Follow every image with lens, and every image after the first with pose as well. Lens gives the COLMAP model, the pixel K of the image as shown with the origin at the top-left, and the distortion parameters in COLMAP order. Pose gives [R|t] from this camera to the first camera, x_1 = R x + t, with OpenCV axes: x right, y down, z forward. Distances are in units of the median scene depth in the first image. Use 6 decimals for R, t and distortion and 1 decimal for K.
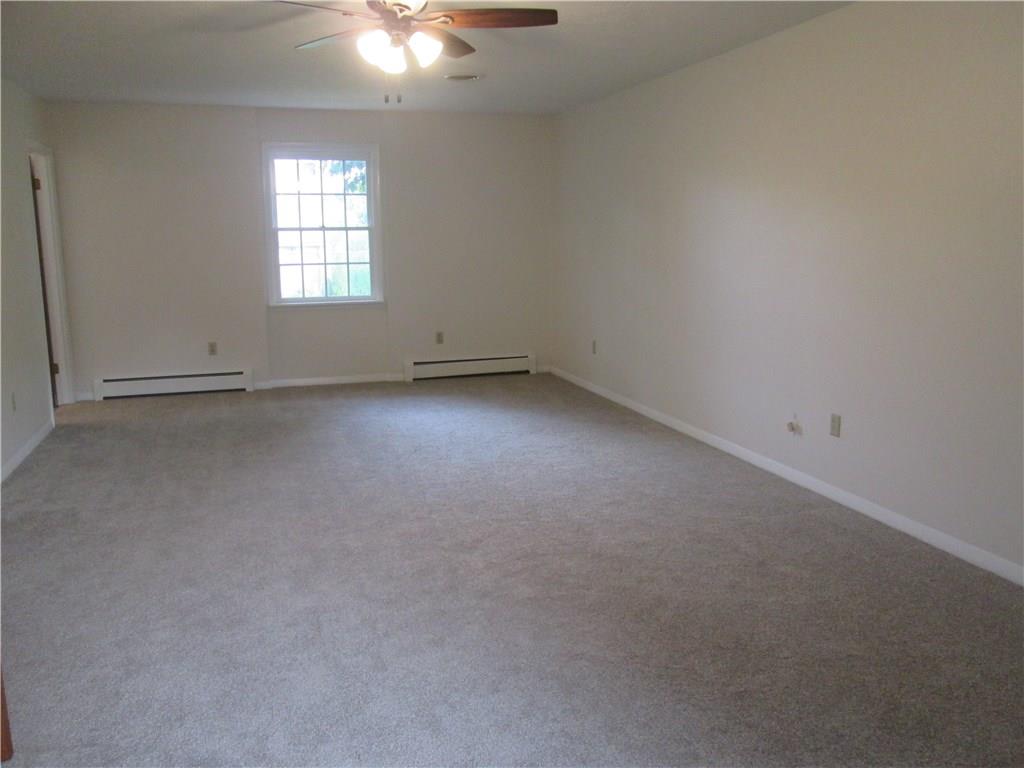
lens RADIAL K [[842.0, 0, 510.2], [0, 842.0, 380.8], [0, 0, 1]] dist [-0.026674, -0.002715]
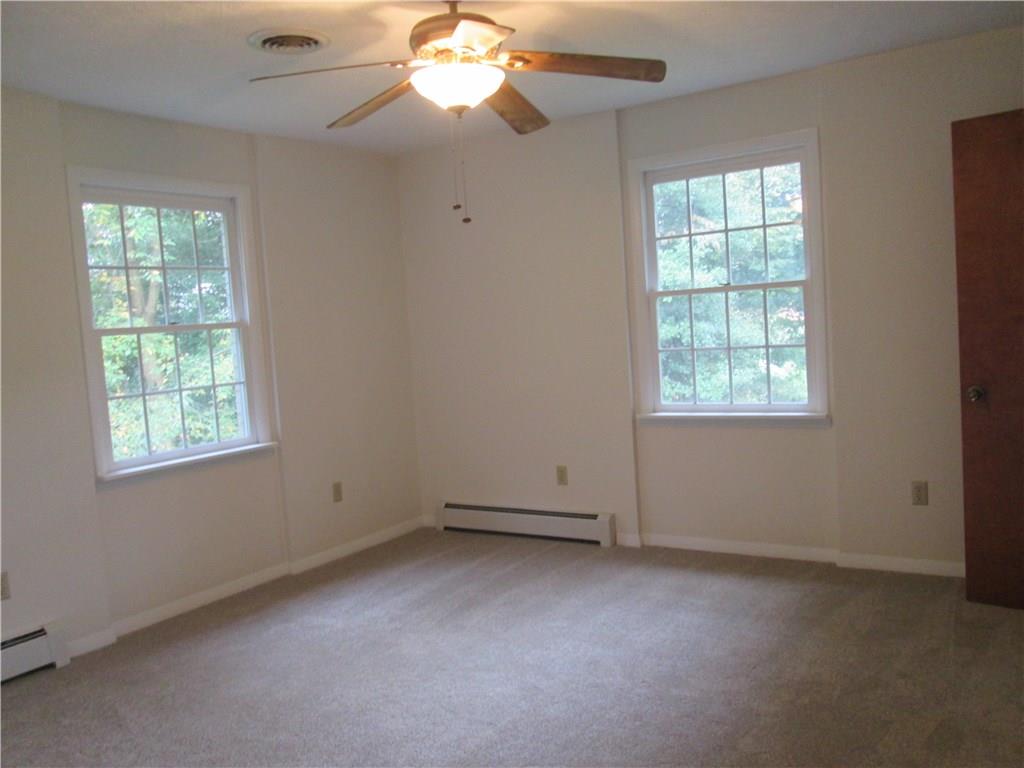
lens RADIAL K [[842.0, 0, 510.2], [0, 842.0, 380.8], [0, 0, 1]] dist [-0.026674, -0.002715]
pose [[0.752072, -0.102053, 0.651132, -0.419551], [0.181021, 0.981930, -0.055184, -0.077448], [-0.633735, 0.159370, 0.756955, 0.451969]]
